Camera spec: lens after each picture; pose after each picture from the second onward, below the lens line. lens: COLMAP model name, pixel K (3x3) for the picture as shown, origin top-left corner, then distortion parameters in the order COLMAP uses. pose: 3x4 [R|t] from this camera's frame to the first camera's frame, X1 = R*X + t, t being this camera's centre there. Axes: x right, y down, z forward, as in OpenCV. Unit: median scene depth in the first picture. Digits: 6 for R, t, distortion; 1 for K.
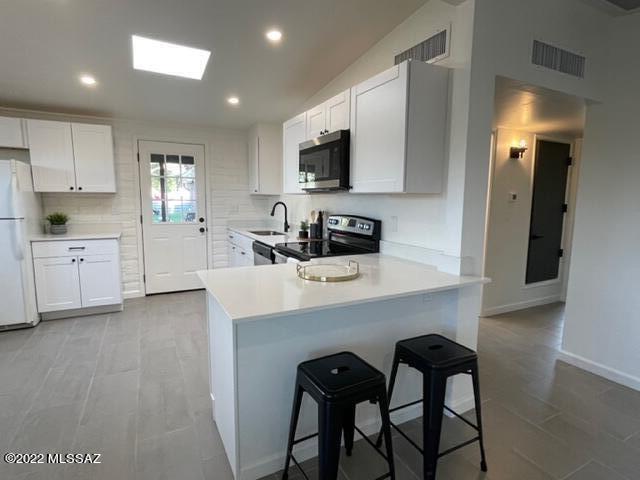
lens RADIAL K [[342.7, 0, 325.0], [0, 342.7, 244.3], [0, 0, 1]] dist [0.000116, -0.003463]
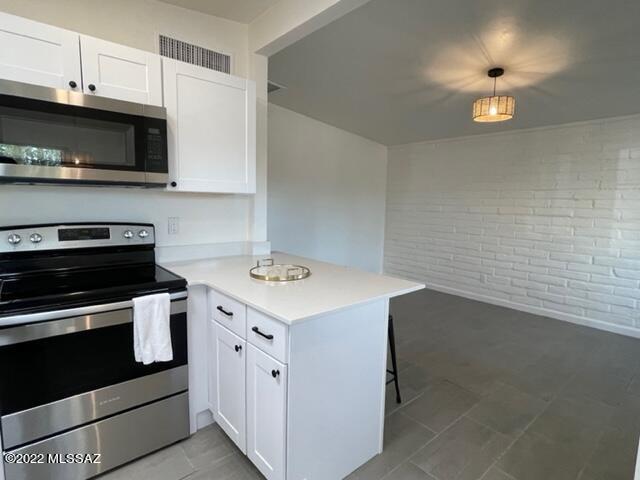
lens RADIAL K [[342.7, 0, 316.4], [0, 342.7, 238.4], [0, 0, 1]] dist [0.000116, -0.003463]
pose [[-0.222442, -0.127494, 0.966574, -0.554950], [0.108614, 0.982001, 0.154524, -0.091694], [-0.968877, 0.139356, -0.204591, 0.605637]]
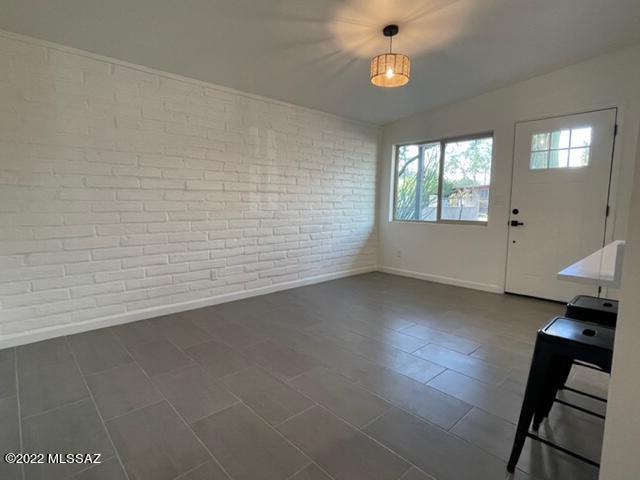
lens RADIAL K [[342.7, 0, 317.5], [0, 342.7, 241.0], [0, 0, 1]] dist [0.000116, -0.003463]
pose [[-0.965436, 0.006528, -0.260559, 0.529941], [-0.058002, 0.969238, 0.239194, -0.028956], [0.254106, 0.246039, -0.935358, 0.749288]]
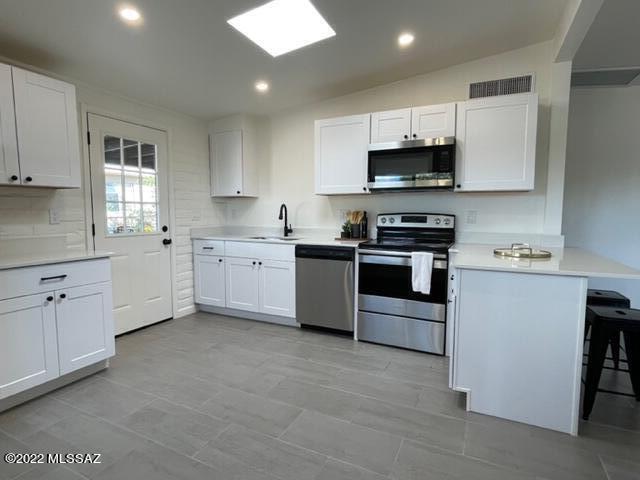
lens RADIAL K [[342.7, 0, 322.8], [0, 342.7, 242.7], [0, 0, 1]] dist [0.000116, -0.003463]
pose [[0.802464, -0.064642, 0.593189, -0.710170], [0.088173, 0.996047, -0.010737, -0.001643], [-0.590150, 0.060919, 0.804992, 0.241467]]
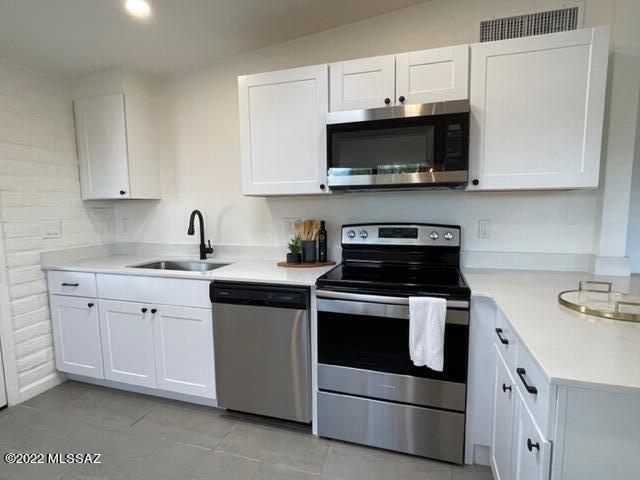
lens RADIAL K [[342.7, 0, 321.8], [0, 342.7, 242.0], [0, 0, 1]] dist [0.000116, -0.003463]
pose [[0.705994, -0.099741, 0.701159, -0.473704], [0.117295, 0.992828, 0.023128, -0.067885], [-0.698437, 0.065915, 0.712630, 0.507866]]
